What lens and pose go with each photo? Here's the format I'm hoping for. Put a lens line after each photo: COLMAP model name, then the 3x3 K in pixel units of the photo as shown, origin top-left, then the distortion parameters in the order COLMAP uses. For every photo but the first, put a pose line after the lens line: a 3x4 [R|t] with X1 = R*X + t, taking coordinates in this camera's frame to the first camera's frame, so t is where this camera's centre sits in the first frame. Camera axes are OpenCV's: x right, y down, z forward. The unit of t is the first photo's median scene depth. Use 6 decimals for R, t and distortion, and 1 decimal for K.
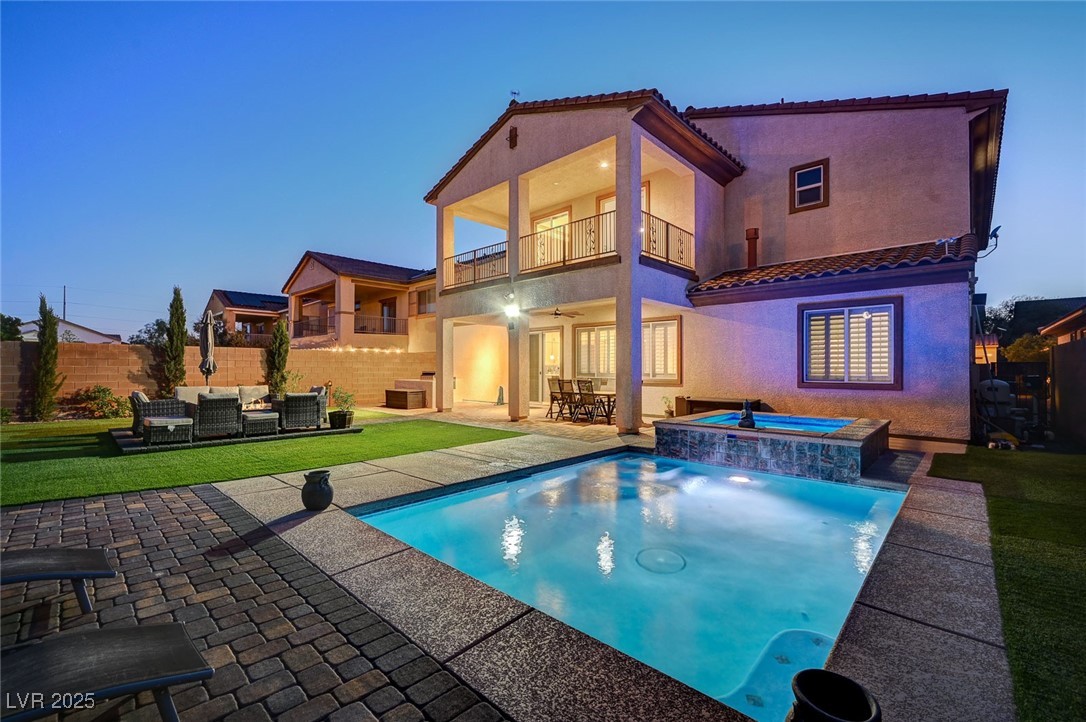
lens RADIAL K [[456.9, 0, 543.0], [0, 456.9, 361.0], [0, 0, 1]] dist [0.001802, 0.000207]
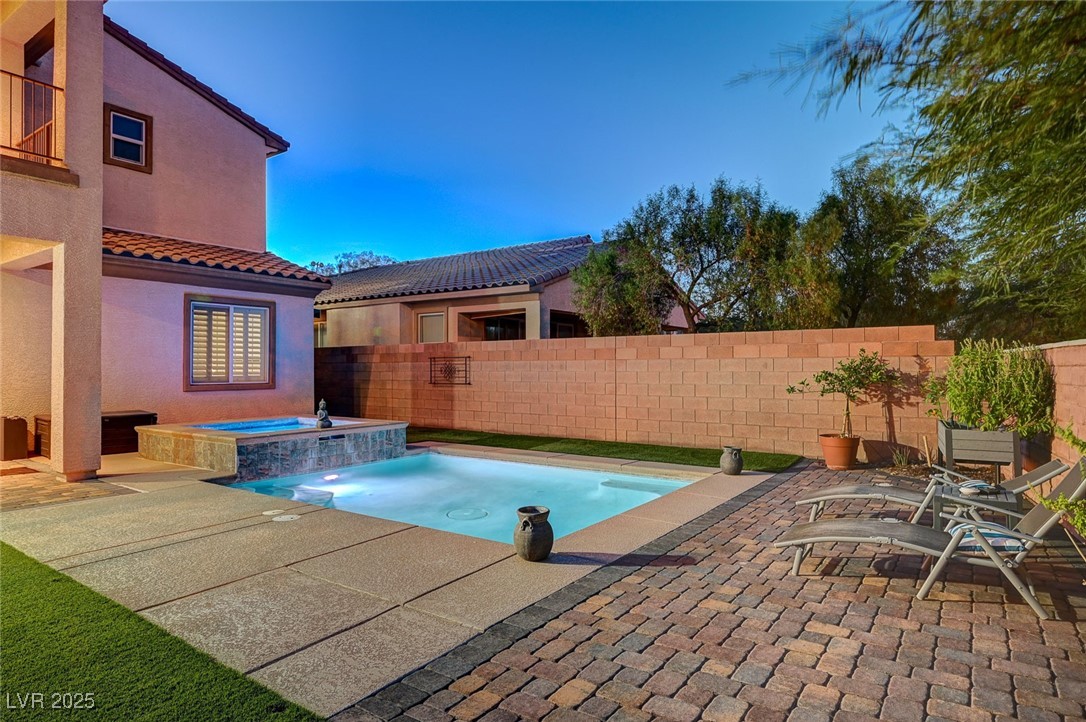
lens RADIAL K [[619.5, 0, 543.0], [0, 619.5, 361.0], [0, 0, 1]] dist [-0.006121, -0.001203]
pose [[-0.147185, 0.011899, 0.989037, -0.847284], [-0.013461, 0.999811, -0.014032, 0.011330], [-0.989017, -0.015379, -0.146997, 0.650353]]
